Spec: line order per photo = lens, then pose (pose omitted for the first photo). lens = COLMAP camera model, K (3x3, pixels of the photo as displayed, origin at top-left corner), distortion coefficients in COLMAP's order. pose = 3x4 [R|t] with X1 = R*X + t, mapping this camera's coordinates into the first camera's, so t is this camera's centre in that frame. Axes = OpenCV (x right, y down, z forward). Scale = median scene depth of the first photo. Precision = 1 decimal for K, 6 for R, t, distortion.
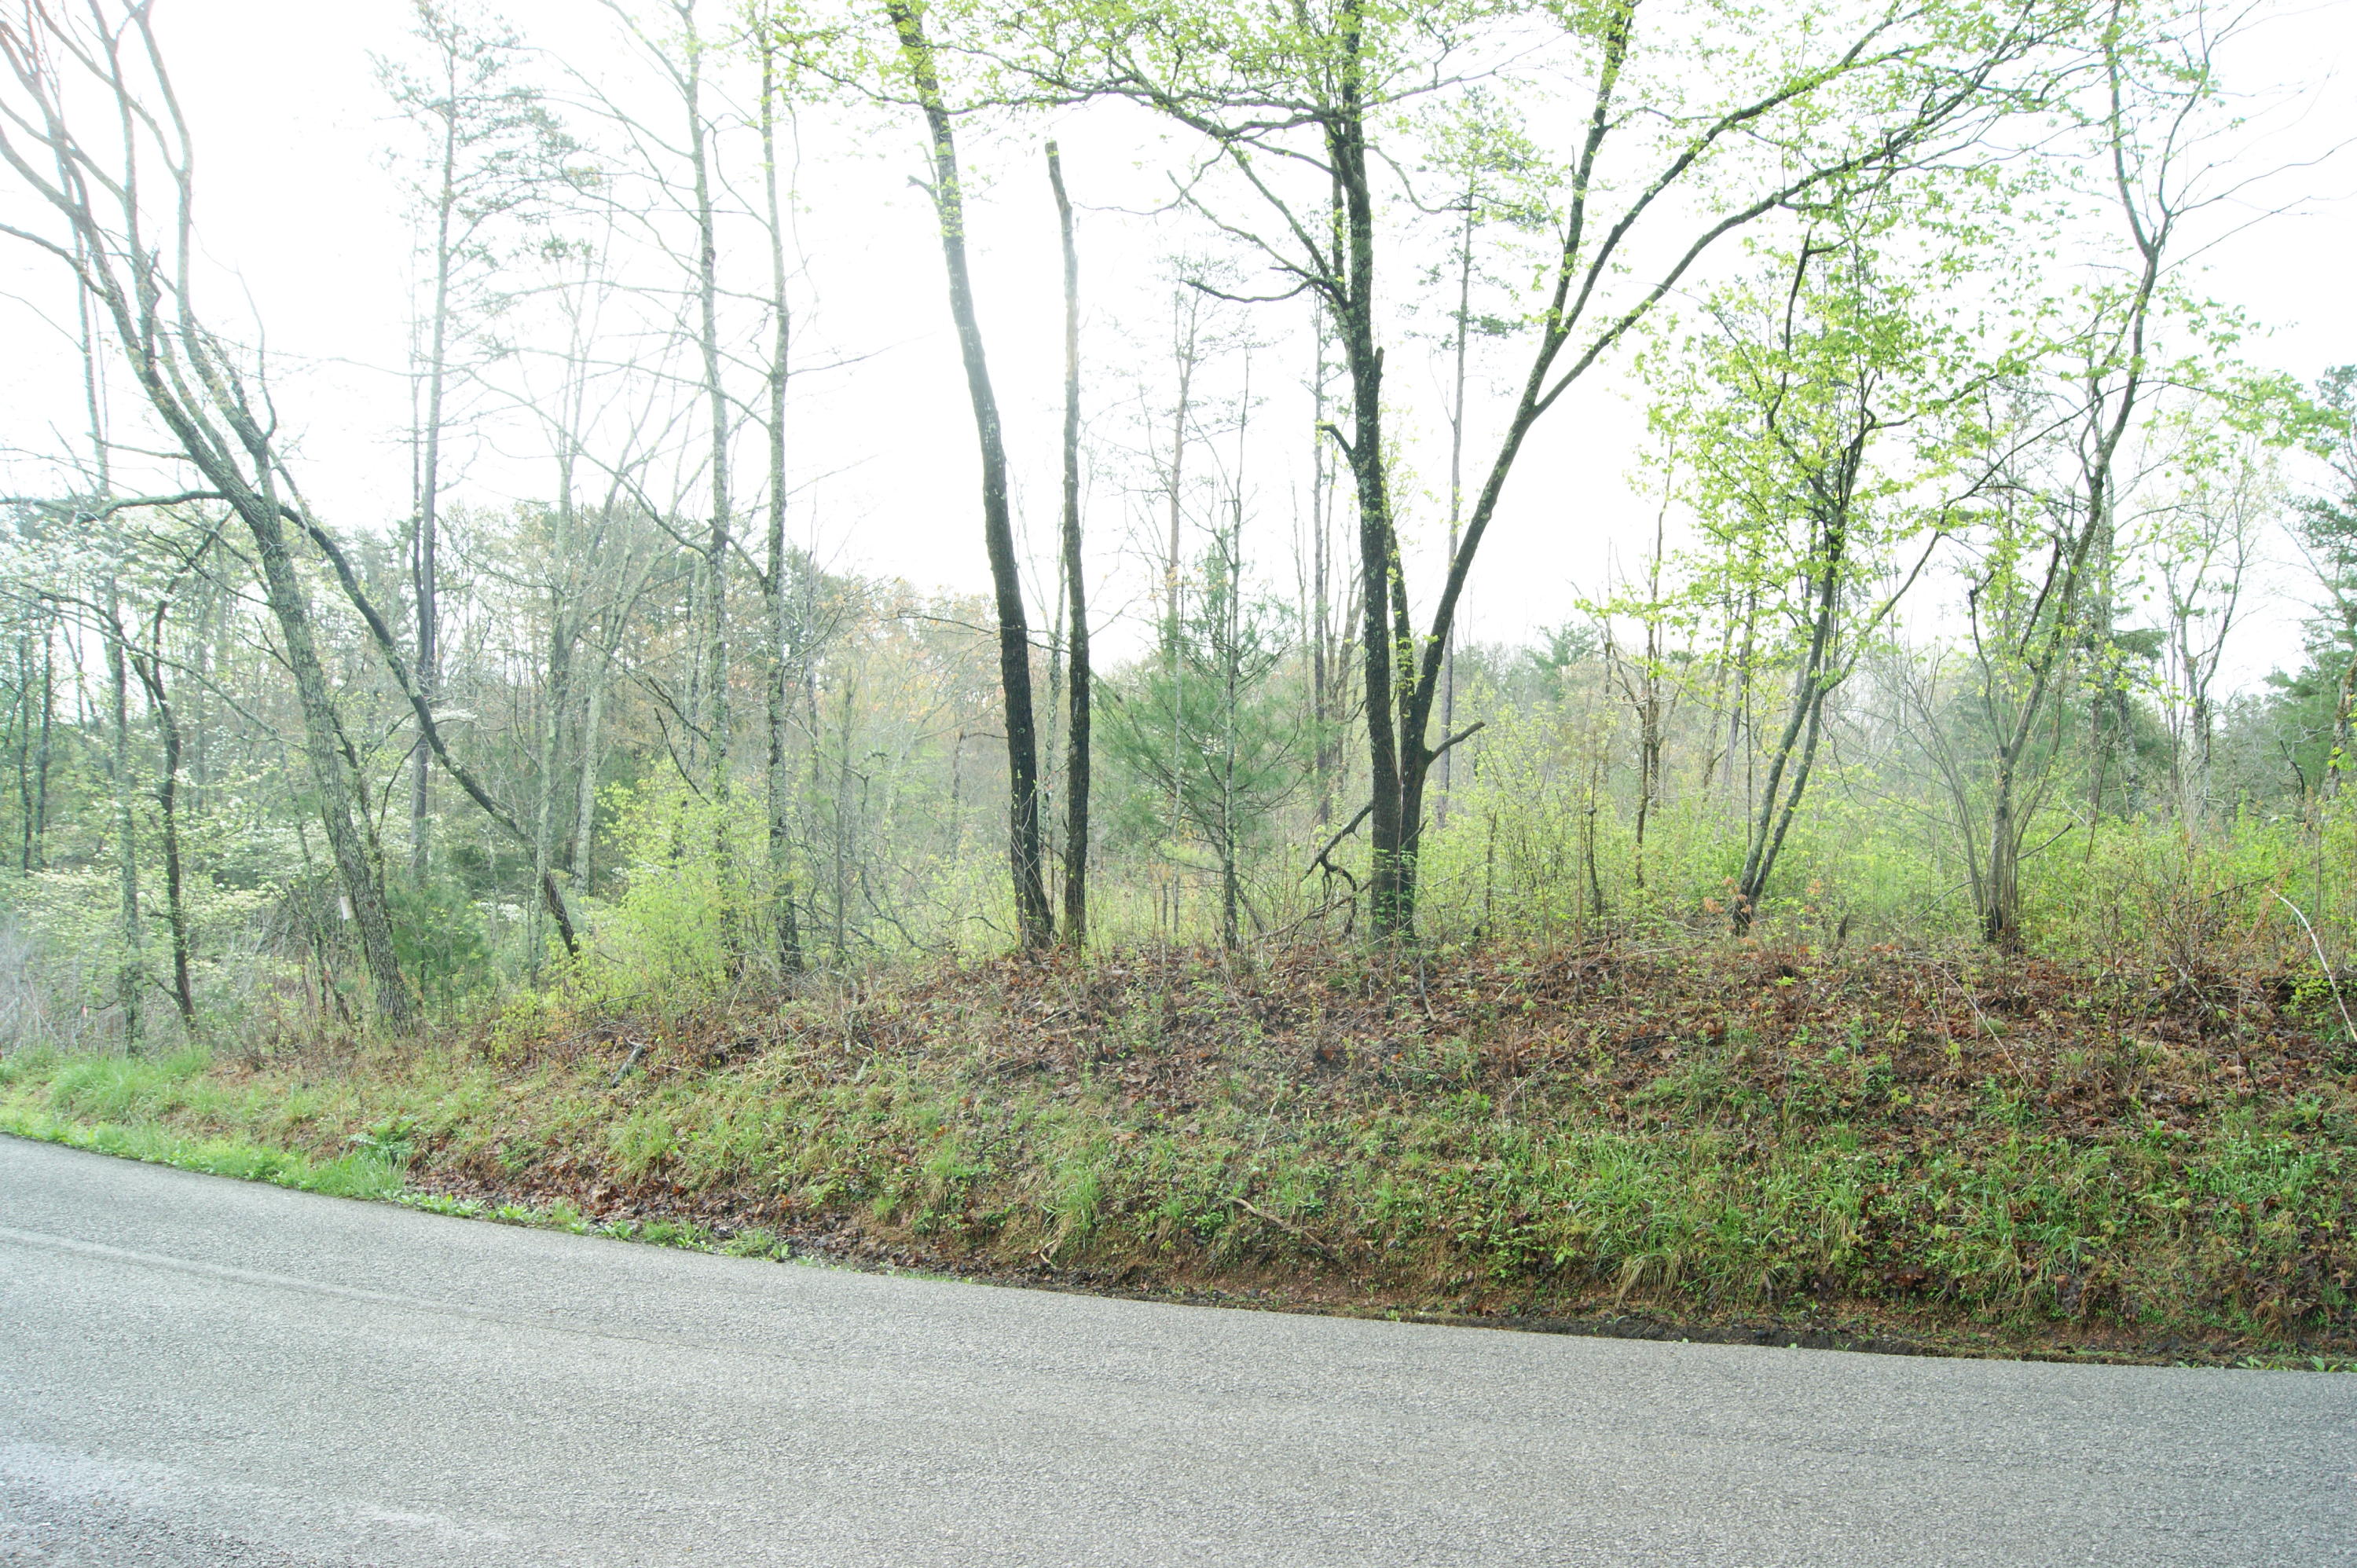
lens RADIAL K [[1809.3, 0, 1181.9], [0, 1809.3, 947.7], [0, 0, 1]] dist [-0.089153, 0.025622]
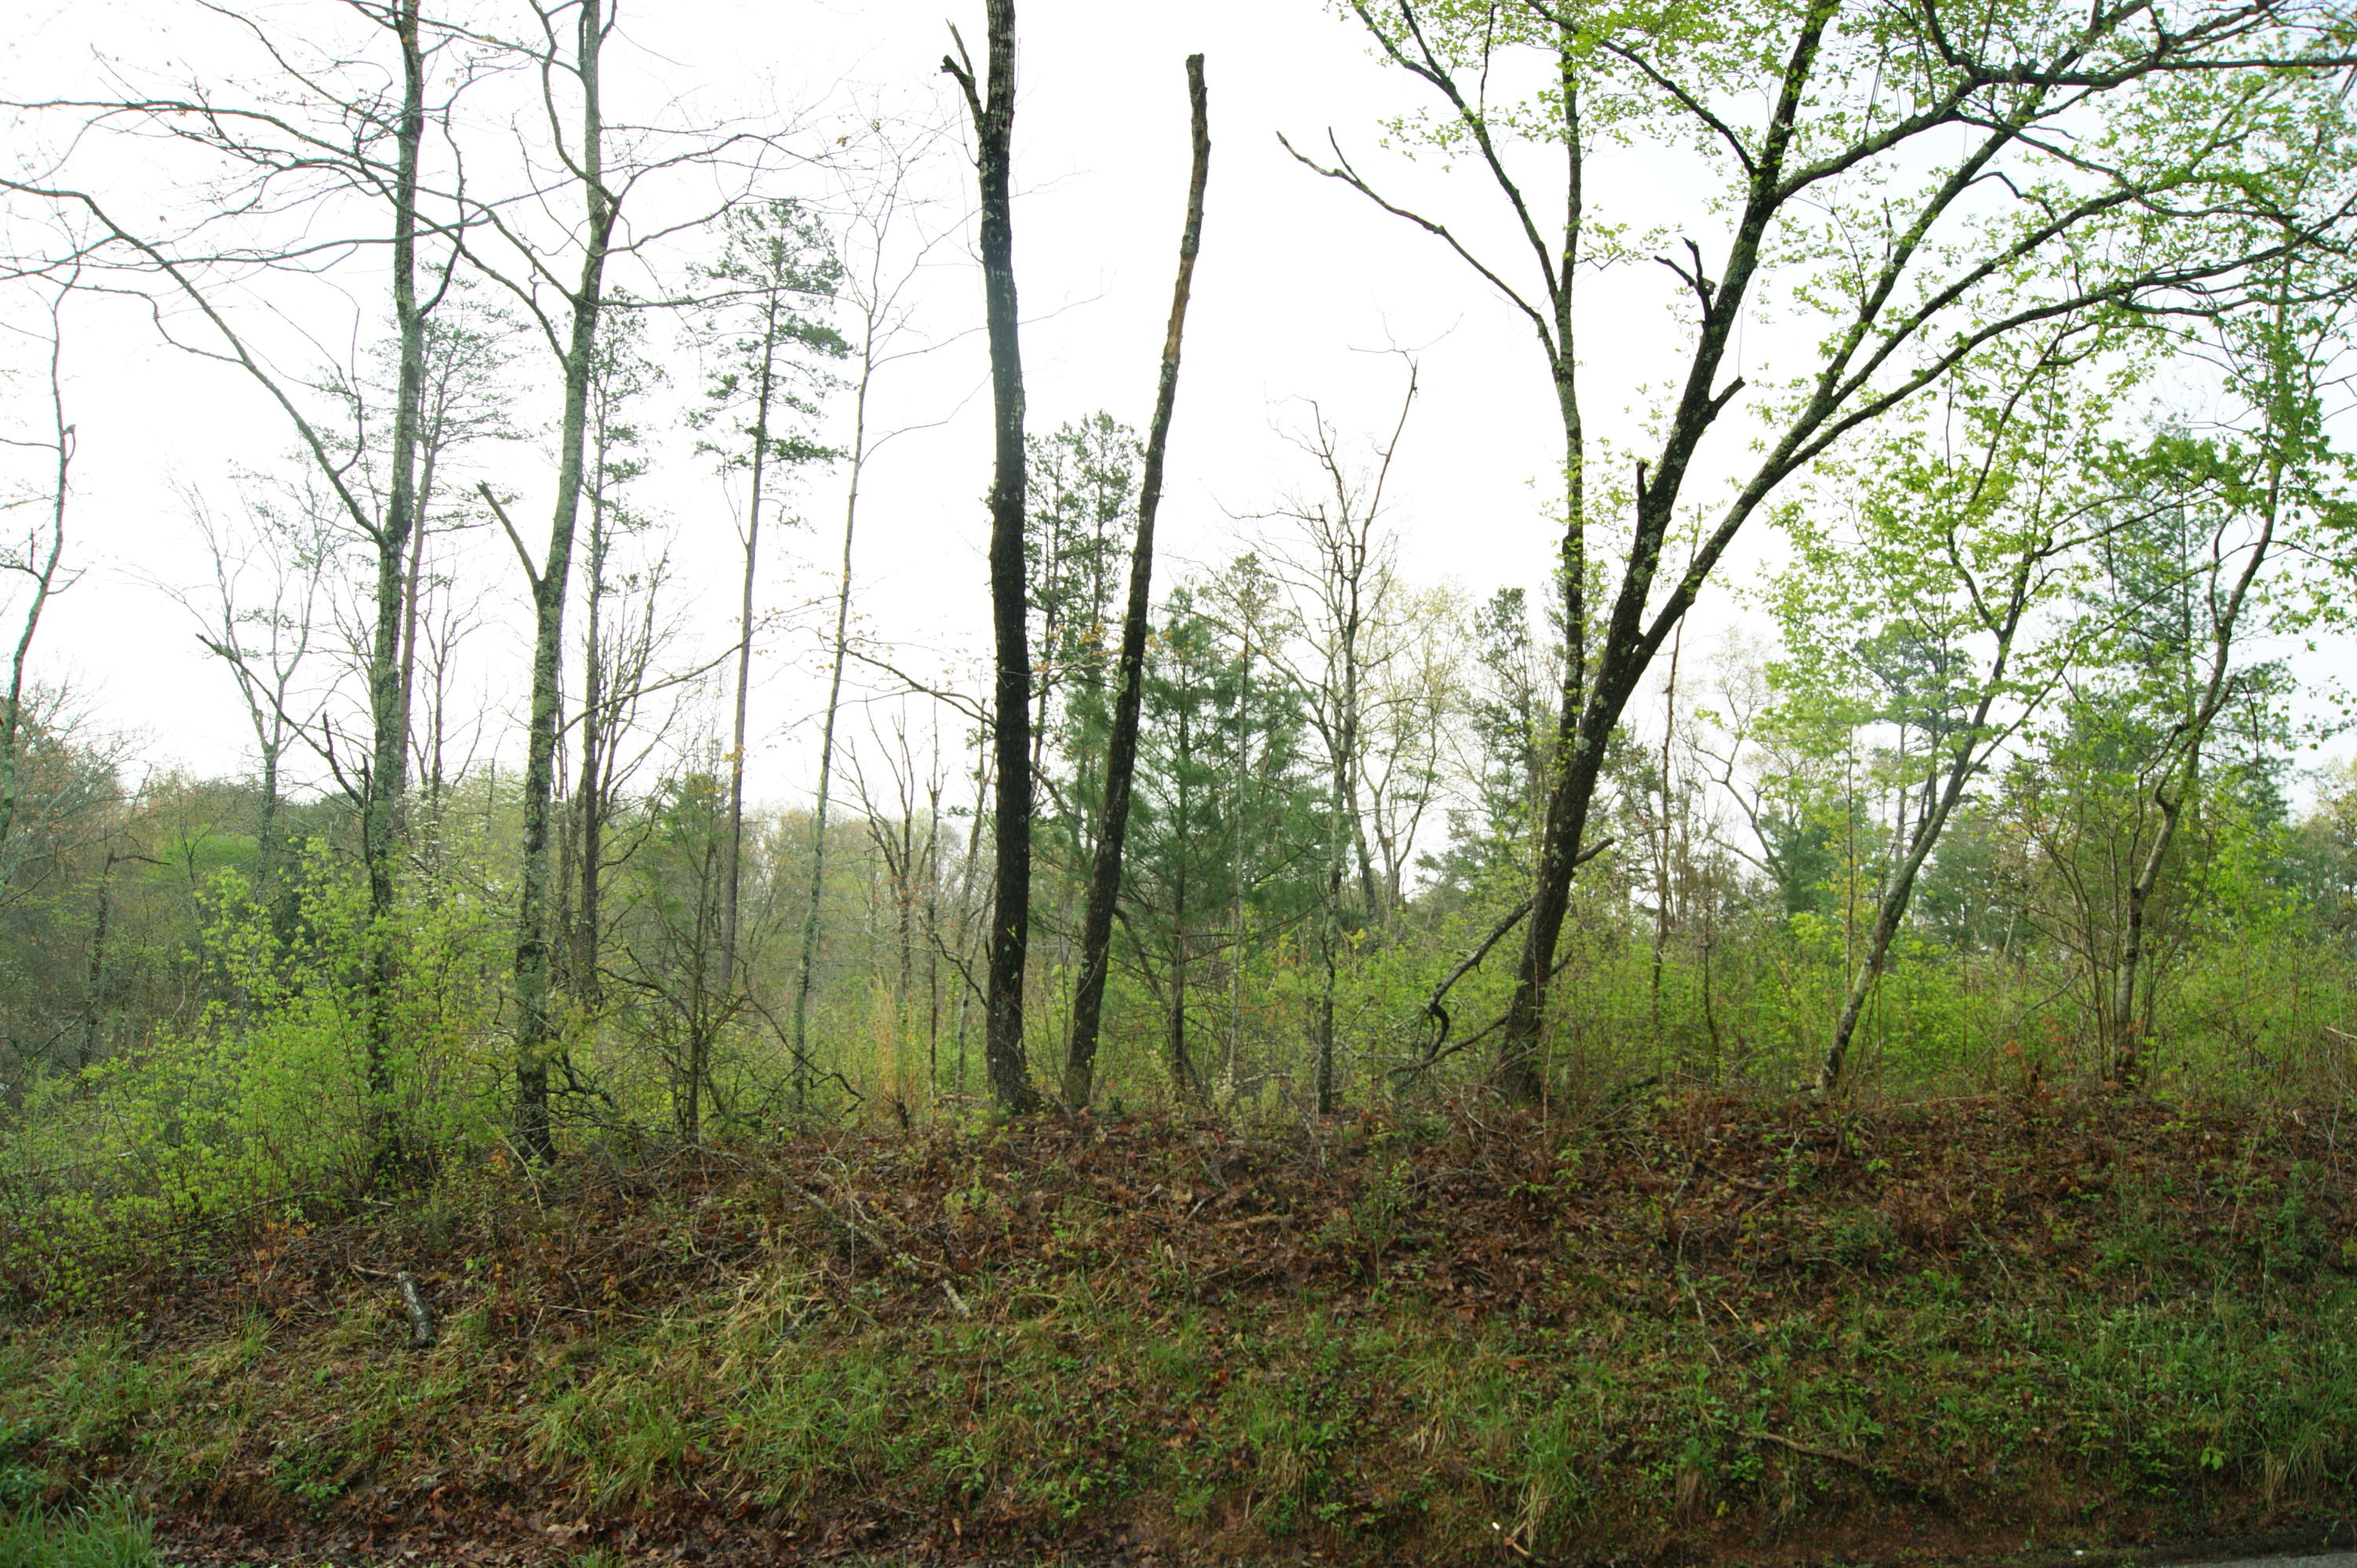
lens RADIAL K [[1809.3, 0, 1181.9], [0, 1809.3, 947.7], [0, 0, 1]] dist [-0.089153, 0.025622]
pose [[0.856925, 0.024938, 0.514838, -0.531515], [0.022208, 0.996115, -0.085215, -0.007637], [-0.514963, 0.084457, 0.853042, 0.460666]]
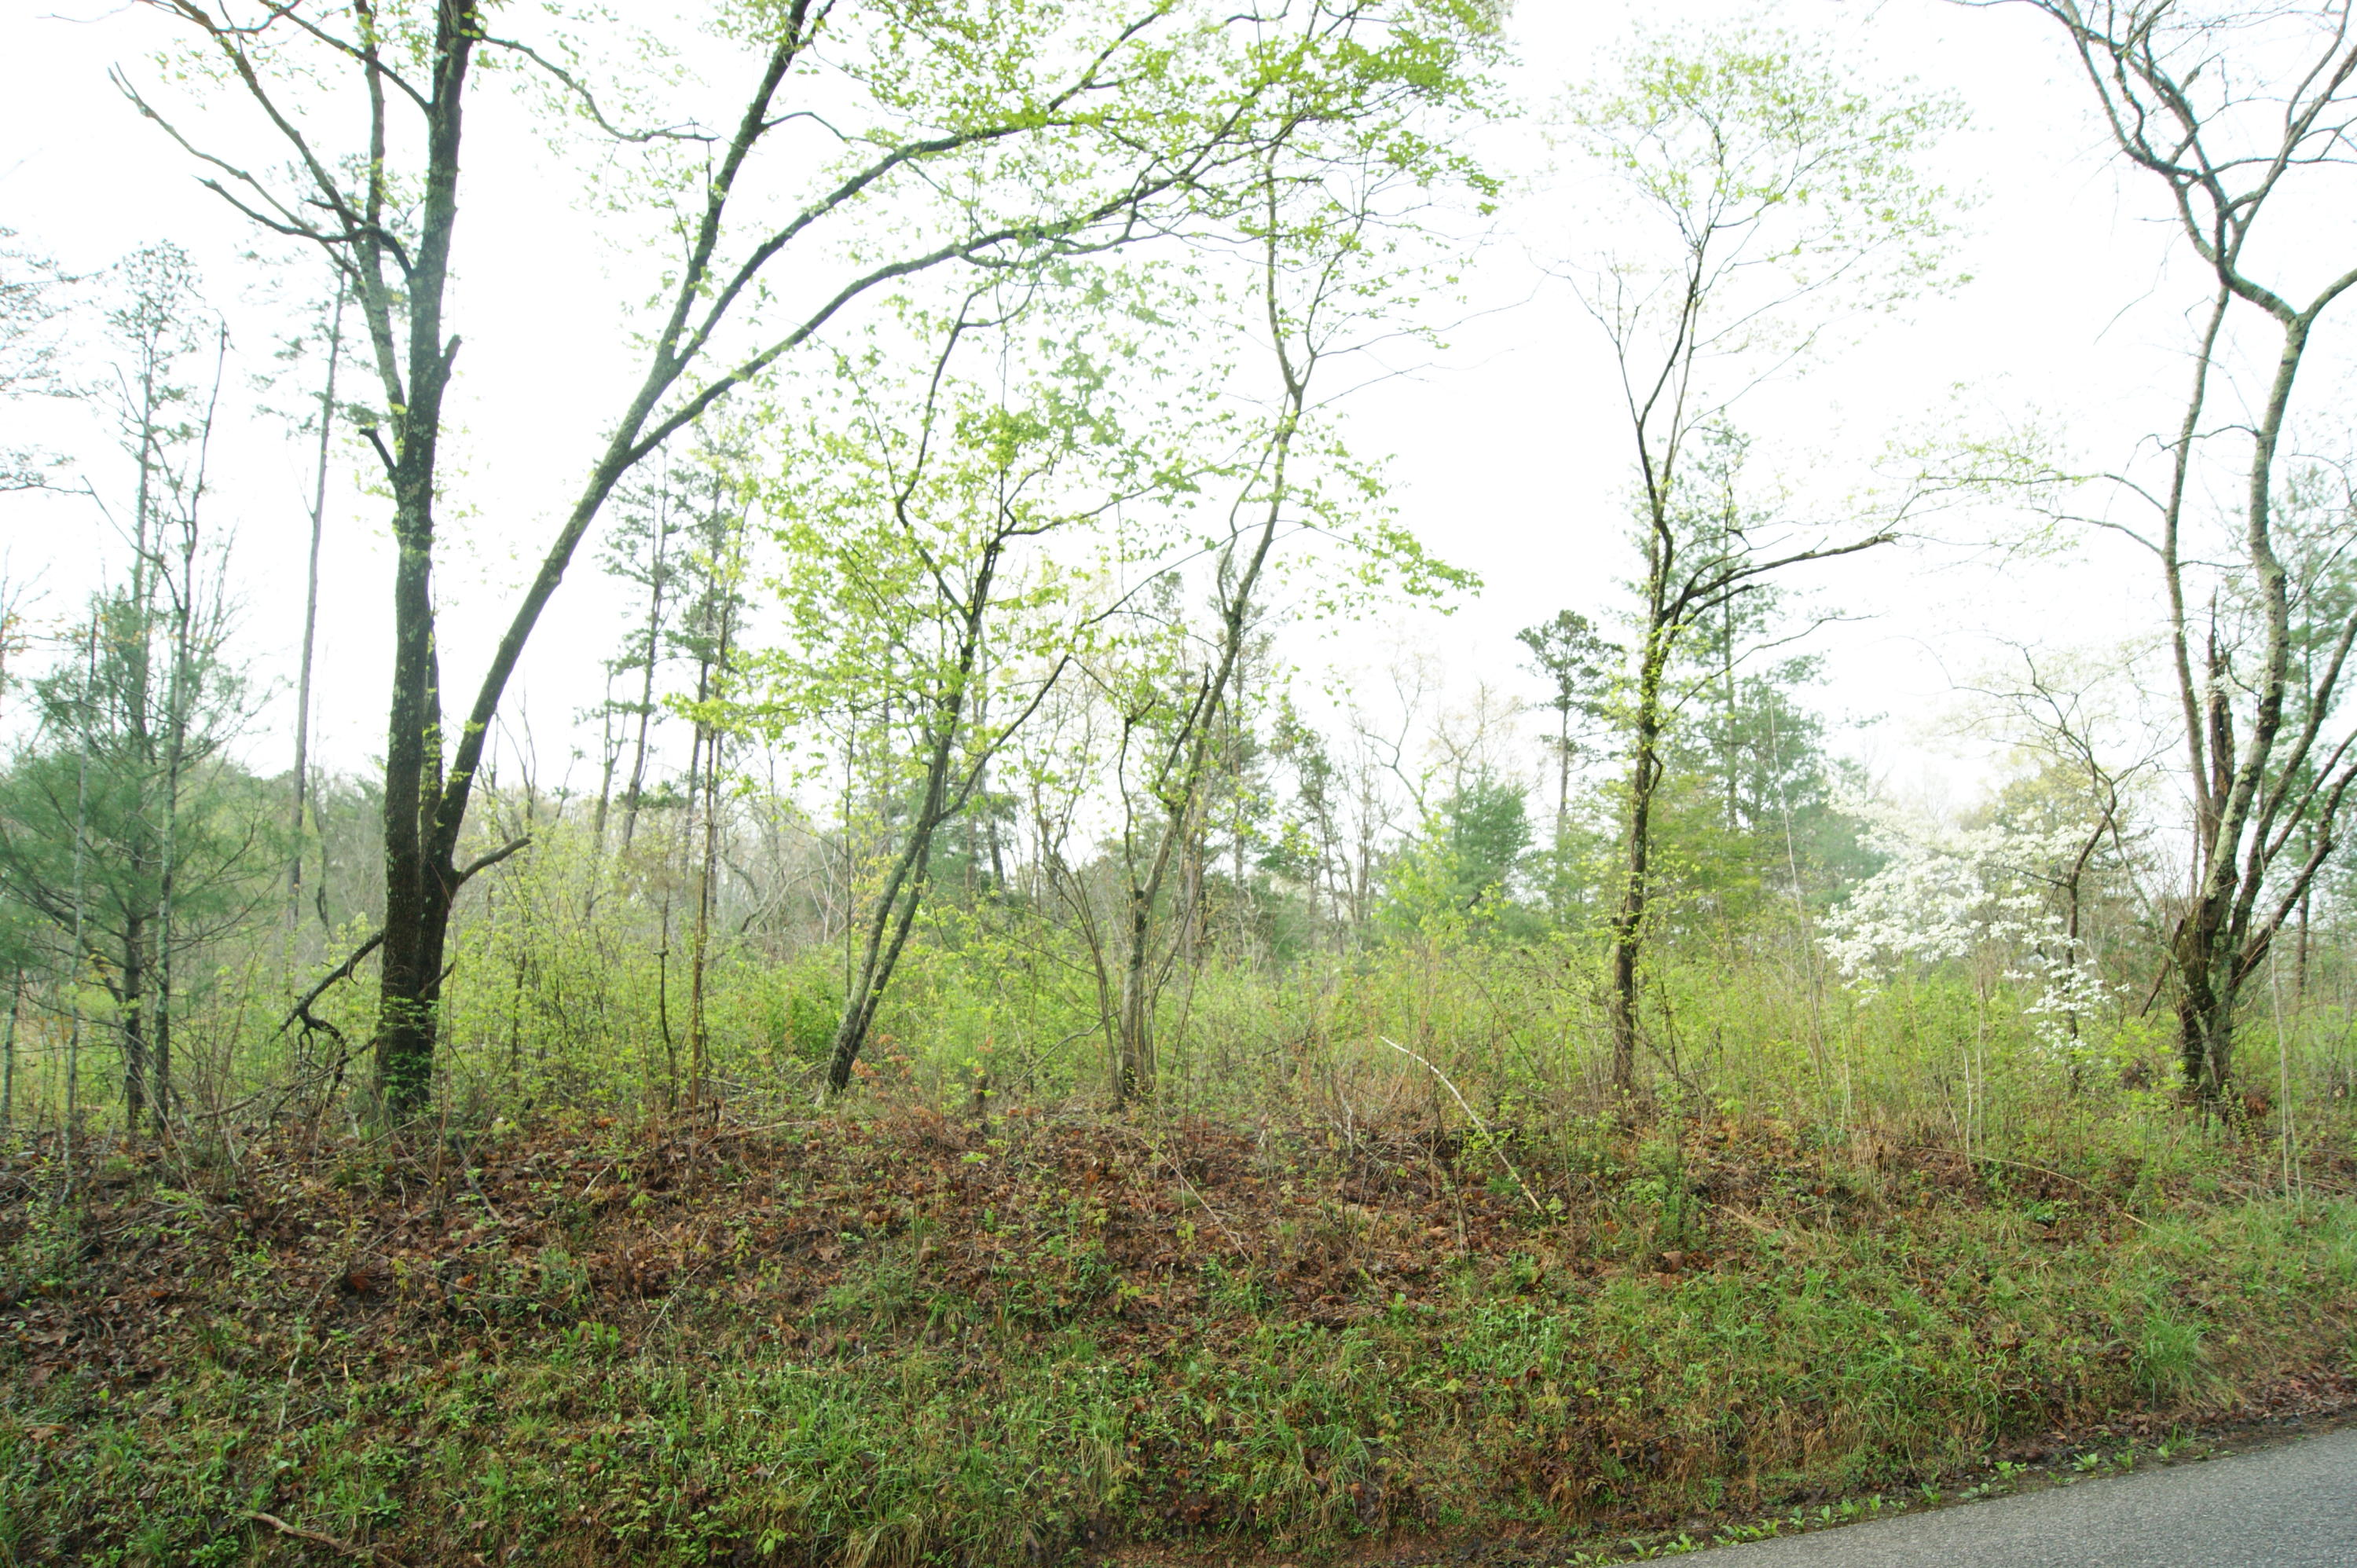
lens RADIAL K [[1809.3, 0, 1181.9], [0, 1809.3, 947.7], [0, 0, 1]] dist [-0.089153, 0.025622]
pose [[0.801869, 0.020690, 0.597142, -0.087180], [0.028043, 0.996996, -0.072203, -0.014923], [-0.596842, 0.074643, 0.798879, 0.247498]]
